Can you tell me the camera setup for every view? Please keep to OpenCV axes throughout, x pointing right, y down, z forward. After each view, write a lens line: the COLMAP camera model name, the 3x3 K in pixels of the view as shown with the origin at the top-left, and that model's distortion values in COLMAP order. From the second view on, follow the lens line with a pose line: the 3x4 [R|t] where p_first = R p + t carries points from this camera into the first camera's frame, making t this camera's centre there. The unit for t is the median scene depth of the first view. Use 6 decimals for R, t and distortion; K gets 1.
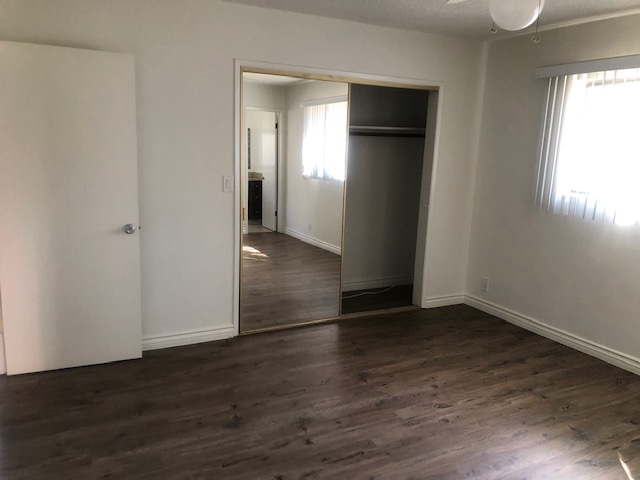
lens RADIAL K [[527.2, 0, 315.4], [0, 527.2, 238.7], [0, 0, 1]] dist [0.024793, -0.011007]
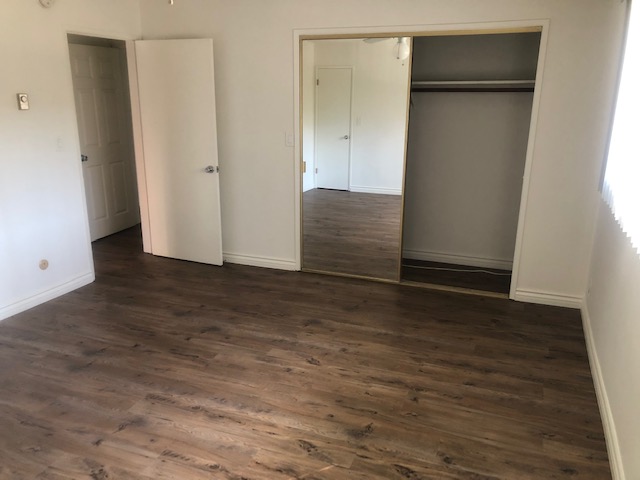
lens RADIAL K [[527.2, 0, 315.4], [0, 527.2, 238.7], [0, 0, 1]] dist [0.024793, -0.011007]
pose [[0.652176, 0.170435, -0.738660, 0.843184], [-0.120236, 0.985320, 0.121190, -0.037948], [0.748471, 0.009776, 0.663095, 0.286851]]
